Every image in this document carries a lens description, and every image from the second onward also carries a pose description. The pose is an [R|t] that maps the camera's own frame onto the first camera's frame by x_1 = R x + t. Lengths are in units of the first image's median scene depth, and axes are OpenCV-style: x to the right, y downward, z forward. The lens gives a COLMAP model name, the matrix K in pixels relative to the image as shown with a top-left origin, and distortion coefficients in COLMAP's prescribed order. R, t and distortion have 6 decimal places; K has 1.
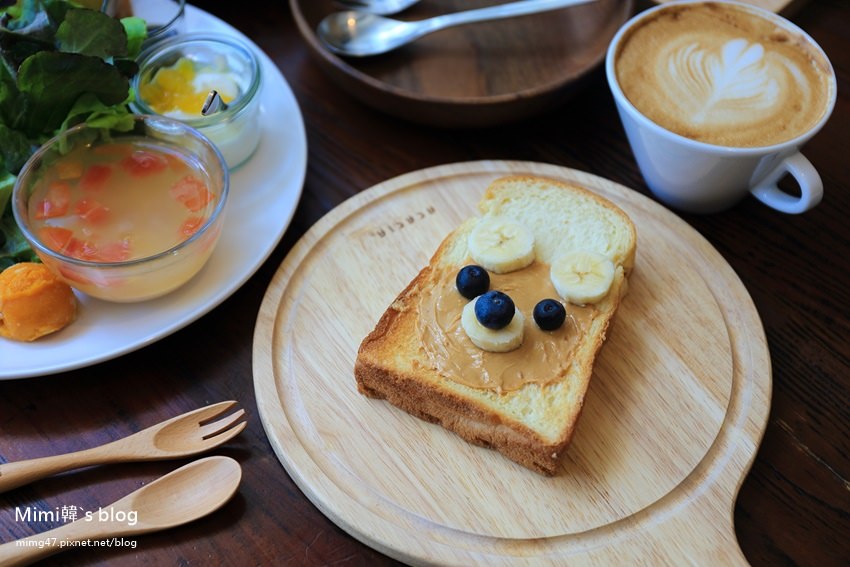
lens RADIAL K [[1526.5, 0, 423.1], [0, 1526.5, 283.3], [0, 0, 1]] dist [0.045324, 0.000000]
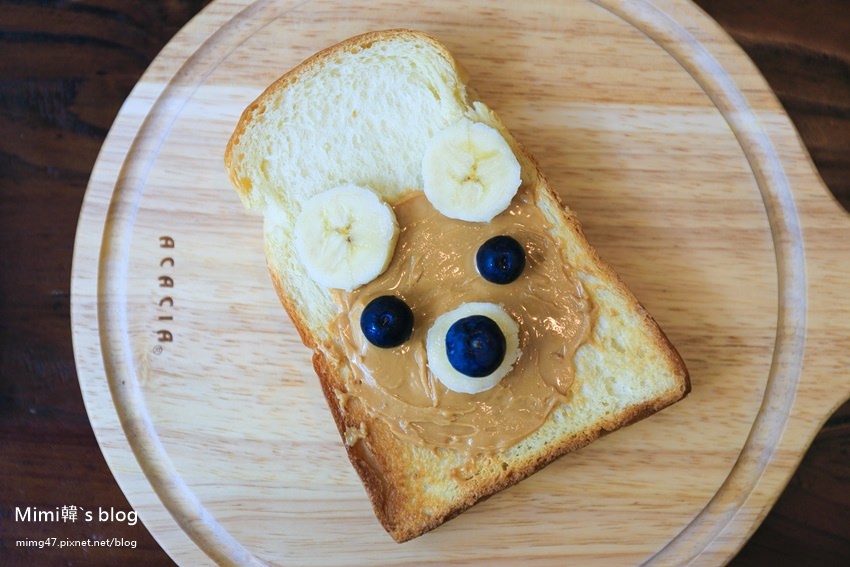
lens RADIAL K [[1584.6, 0, 426.8], [0, 1584.6, 281.7], [0, 0, 1]] dist [0.016616, 0.000000]
pose [[0.564160, -0.825379, 0.021760, 0.041526], [0.627319, 0.445620, 0.638665, -0.426296], [-0.536838, -0.346659, 0.769177, 0.480246]]
